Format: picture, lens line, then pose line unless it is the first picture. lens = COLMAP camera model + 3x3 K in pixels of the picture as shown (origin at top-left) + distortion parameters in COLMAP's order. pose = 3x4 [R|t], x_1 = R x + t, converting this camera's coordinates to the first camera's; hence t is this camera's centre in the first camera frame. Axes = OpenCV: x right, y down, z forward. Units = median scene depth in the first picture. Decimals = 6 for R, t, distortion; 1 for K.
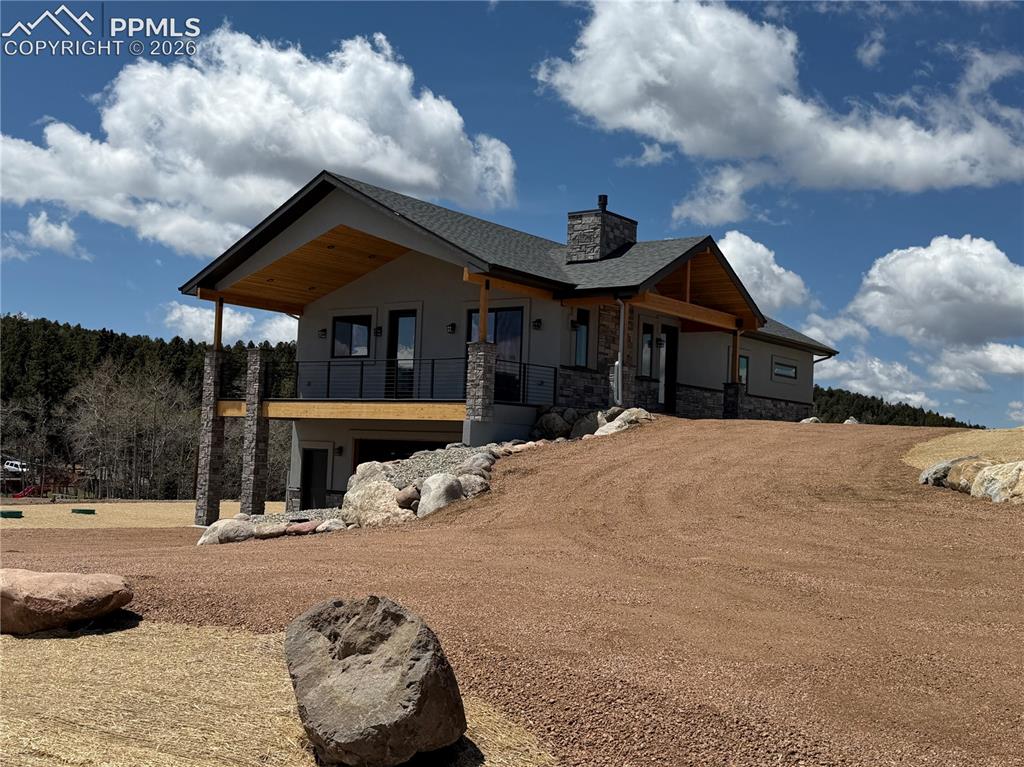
lens RADIAL K [[1168.8, 0, 512.0], [0, 1168.8, 383.5], [0, 0, 1]] dist [0.144567, 0.012983]
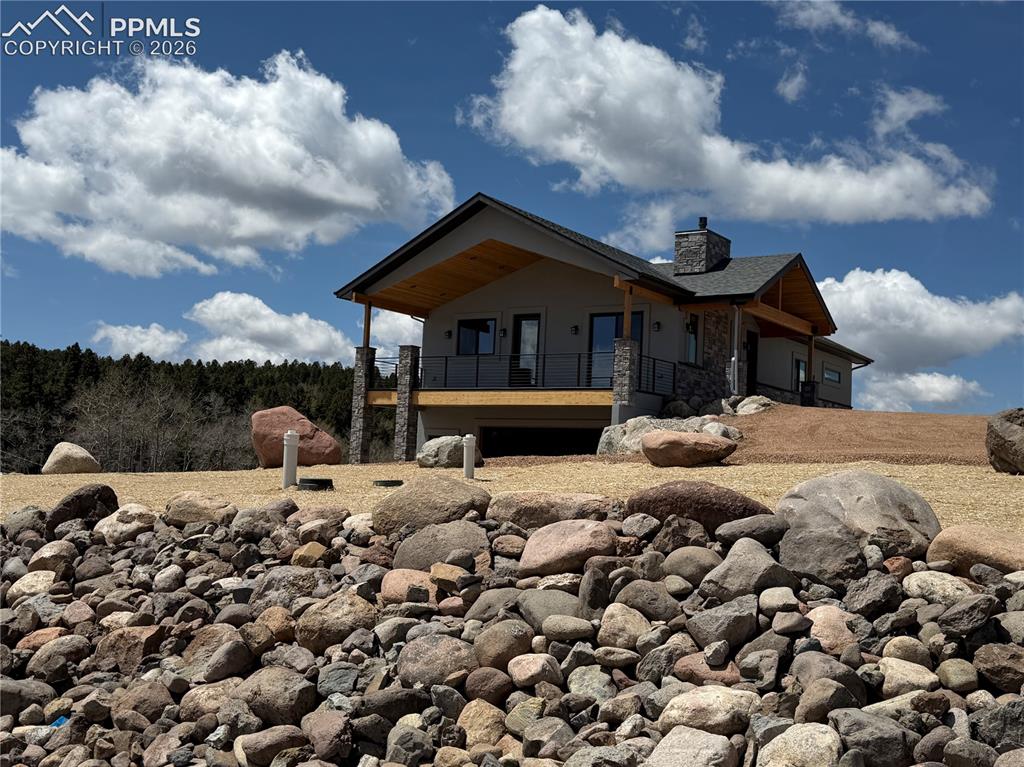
lens RADIAL K [[1168.8, 0, 512.0], [0, 1168.8, 383.5], [0, 0, 1]] dist [0.144567, 0.012983]
pose [[0.998416, 0.011320, 0.055118, -0.179275], [-0.010170, 0.999726, -0.021093, 0.031246], [-0.055342, 0.020499, 0.998257, -0.151023]]
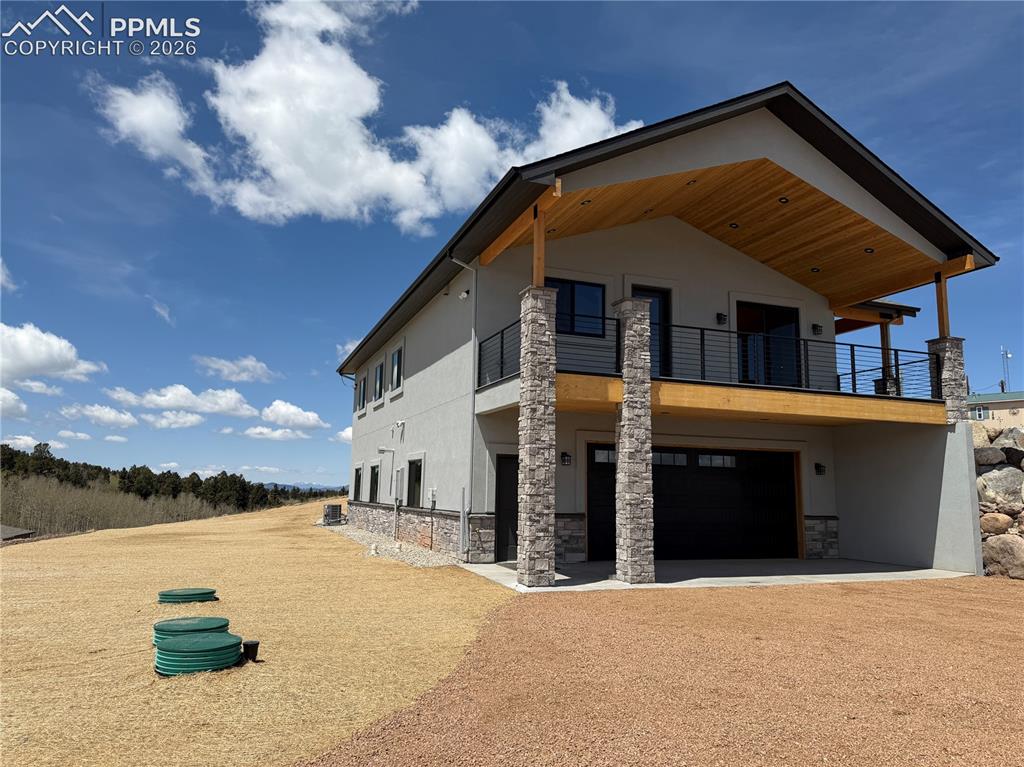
lens RADIAL K [[705.1, 0, 514.3], [0, 705.1, 384.1], [0, 0, 1]] dist [0.106378, -0.138526]
pose [[0.542843, 0.095048, 0.834438, -0.584900], [-0.045276, 0.995442, -0.083933, 0.054006], [-0.838613, 0.007782, 0.544672, 0.853376]]
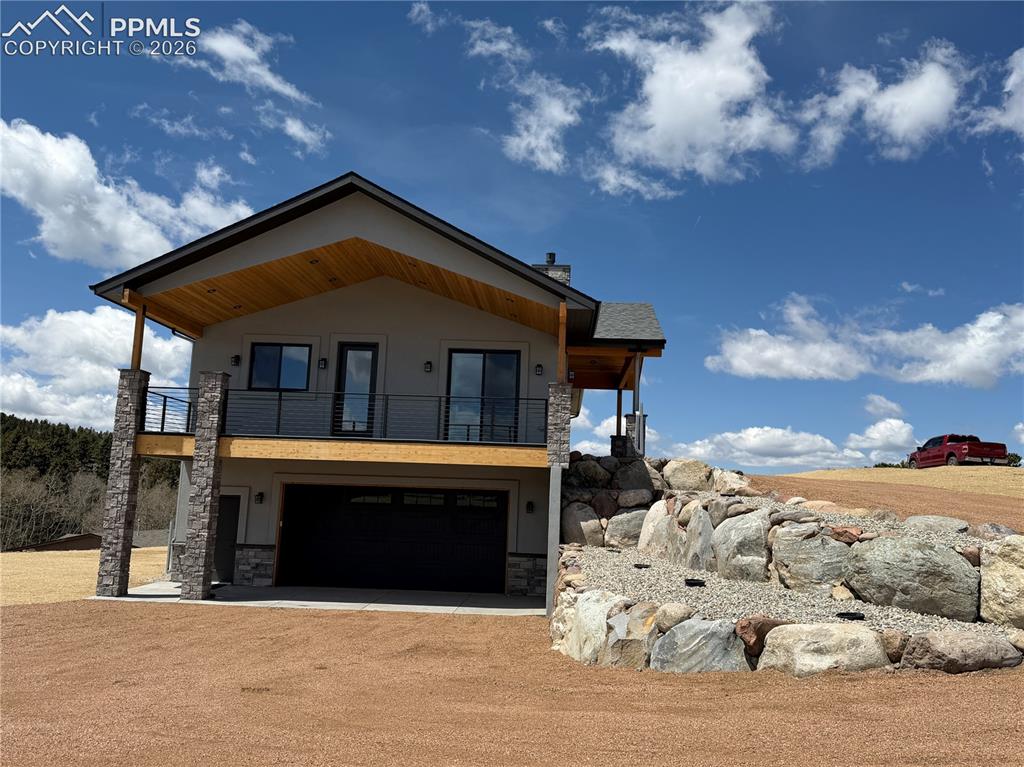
lens RADIAL K [[855.2, 0, 528.3], [0, 855.2, 386.7], [0, 0, 1]] dist [0.141053, -0.292816]
pose [[0.828930, 0.069681, 0.554995, -0.371882], [-0.038321, 0.996954, -0.067934, 0.012832], [-0.558038, 0.035044, 0.829075, 0.390619]]
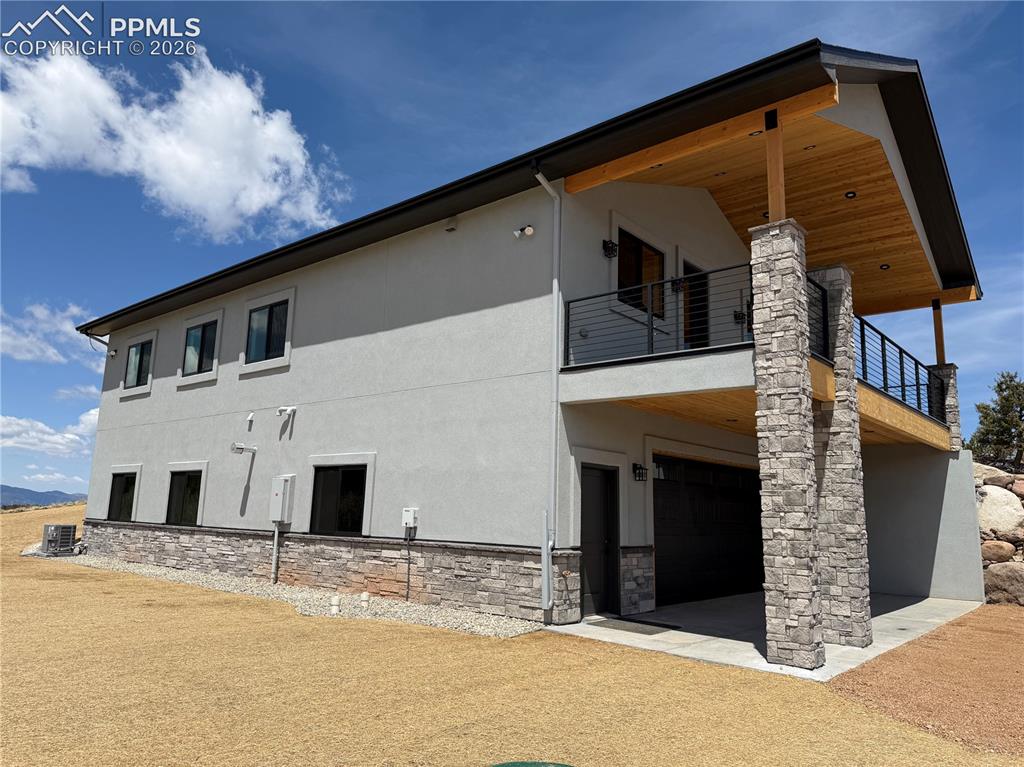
lens RADIAL K [[705.1, 0, 514.3], [0, 705.1, 384.1], [0, 0, 1]] dist [0.106378, -0.138526]
pose [[0.081776, 0.139564, 0.986831, -0.526646], [-0.085052, 0.987512, -0.132612, 0.071444], [-0.993015, -0.073088, 0.092625, 1.118812]]
